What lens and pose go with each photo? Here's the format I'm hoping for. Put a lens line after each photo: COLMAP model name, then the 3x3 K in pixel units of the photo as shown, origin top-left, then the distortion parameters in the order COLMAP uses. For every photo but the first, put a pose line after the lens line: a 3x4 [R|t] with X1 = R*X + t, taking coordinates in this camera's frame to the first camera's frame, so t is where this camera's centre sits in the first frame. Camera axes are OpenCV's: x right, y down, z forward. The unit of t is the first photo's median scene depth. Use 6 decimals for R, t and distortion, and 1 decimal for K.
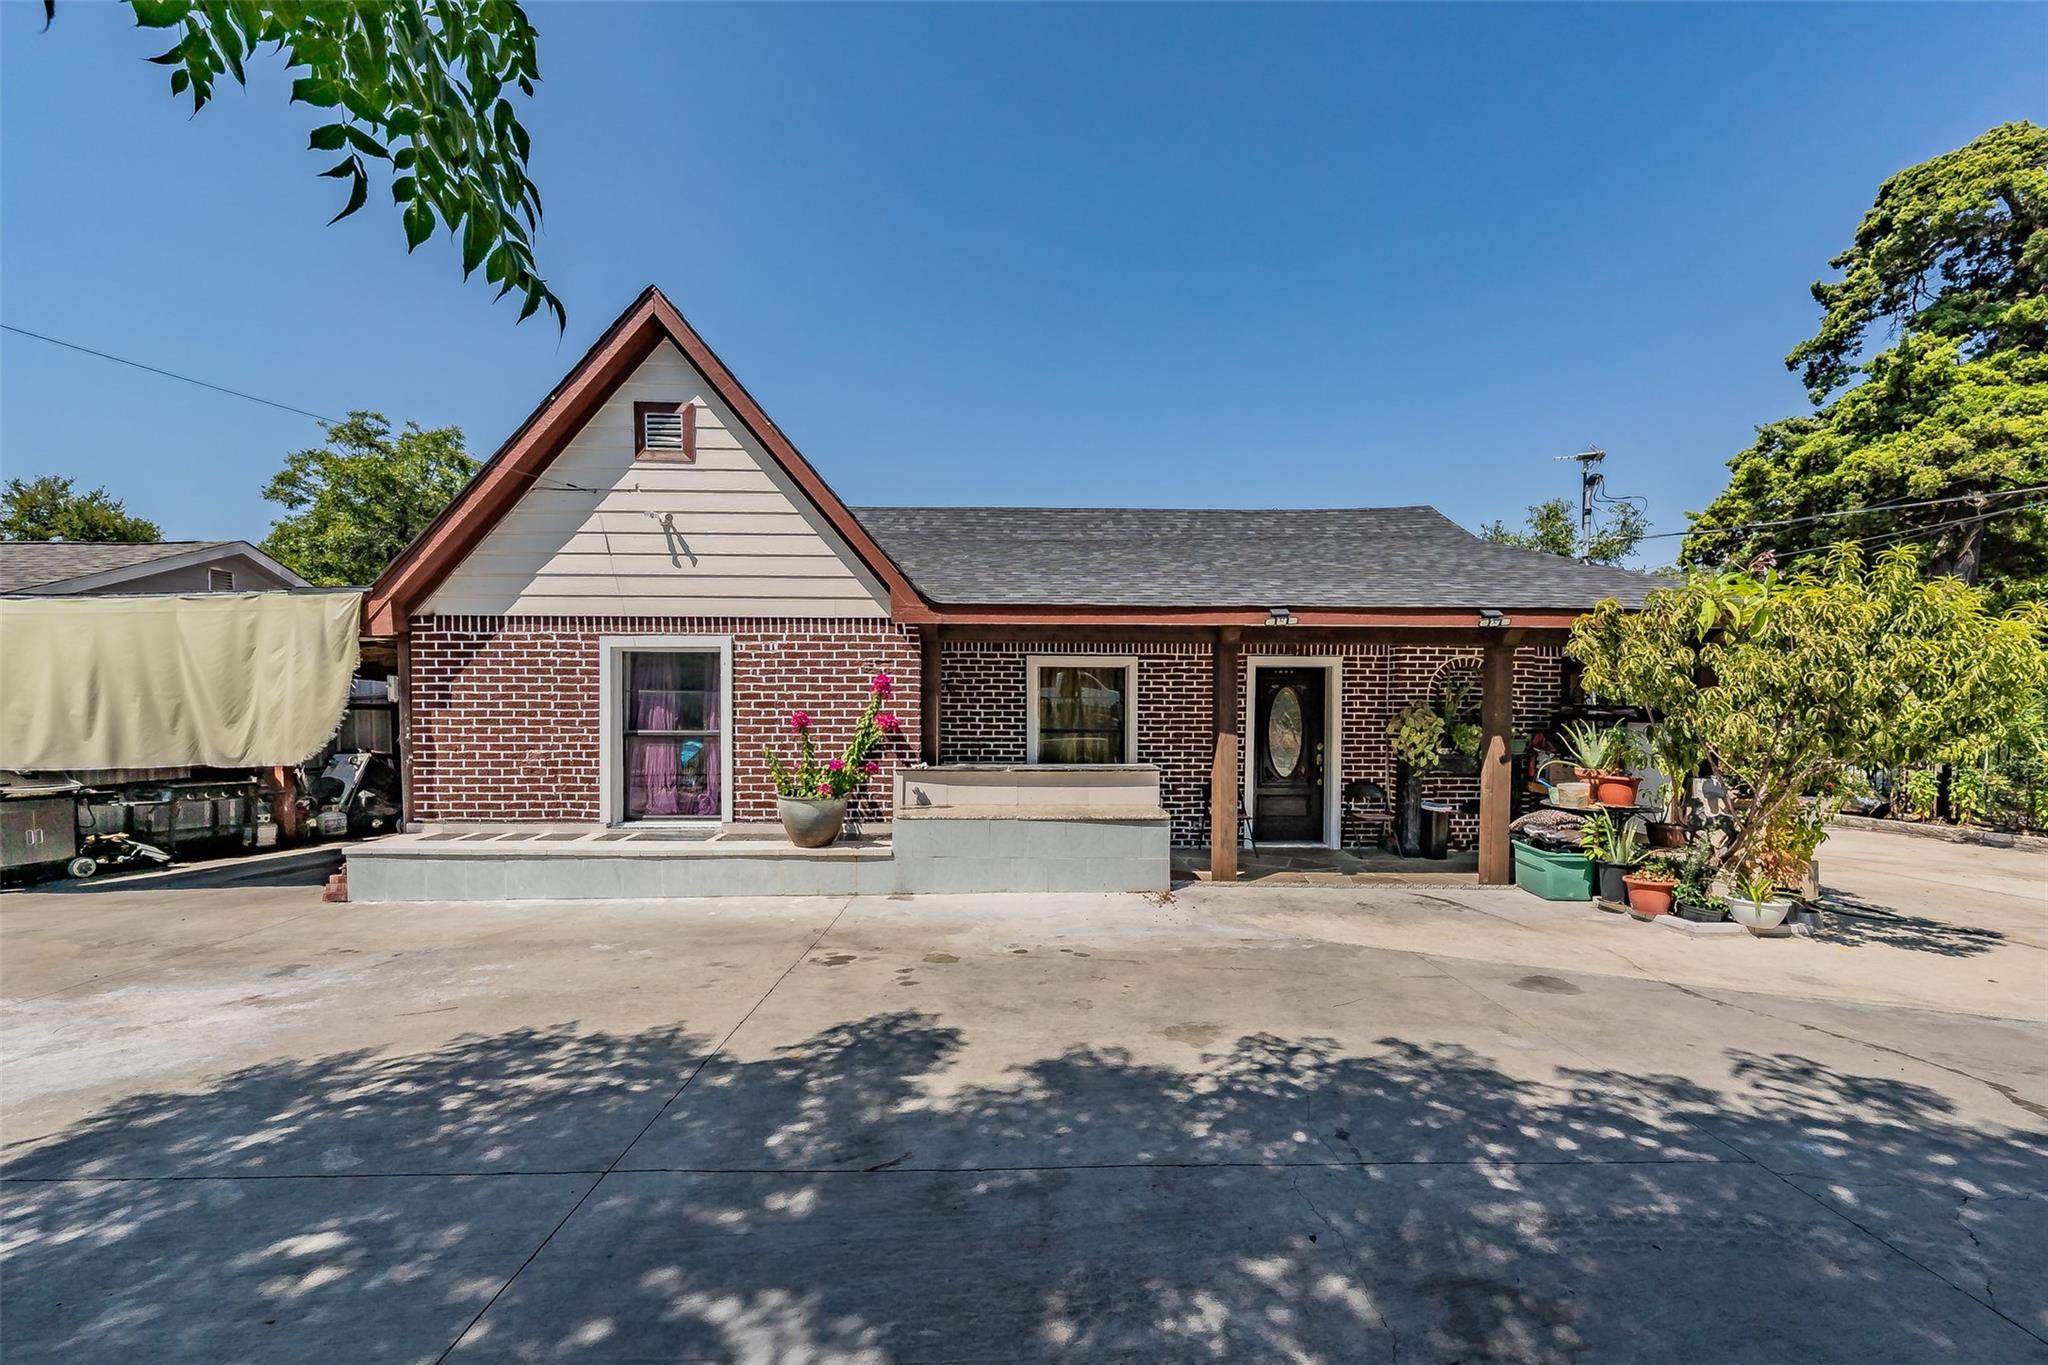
lens RADIAL K [[769.6, 0, 1026.2], [0, 769.6, 737.7], [0, 0, 1]] dist [-0.002016, -0.000168]
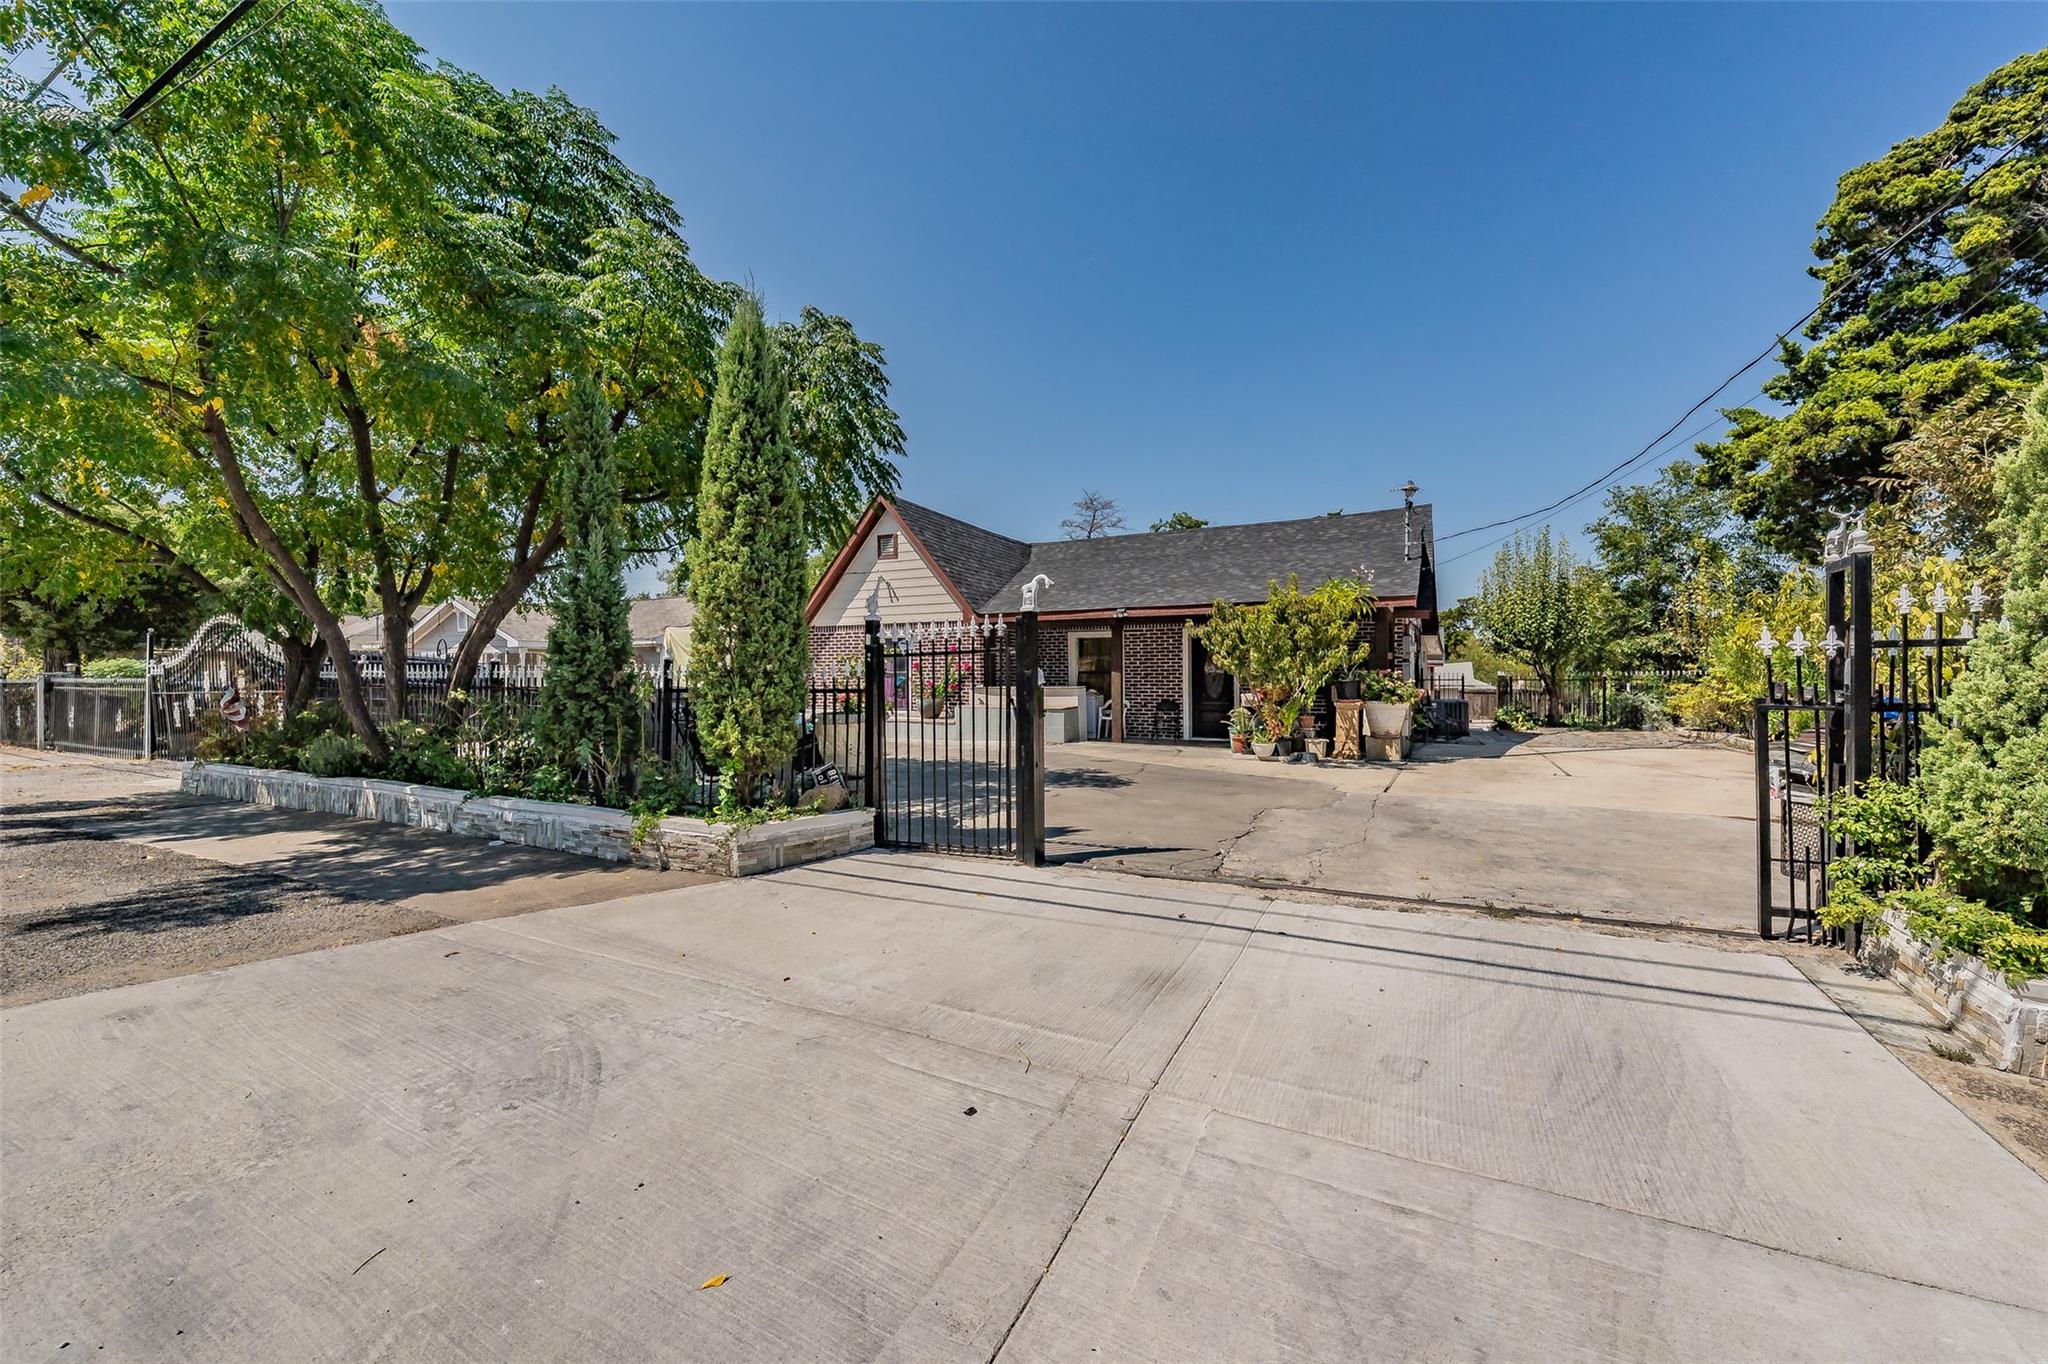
lens RADIAL K [[724.2, 0, 1030.8], [0, 724.2, 675.6], [0, 0, 1]] dist [-0.009790, -0.000009]
pose [[0.884226, -0.005326, -0.467028, 0.966843], [-0.008675, 0.999575, -0.027824, 0.061877], [0.466978, 0.028654, 0.883805, -0.766272]]
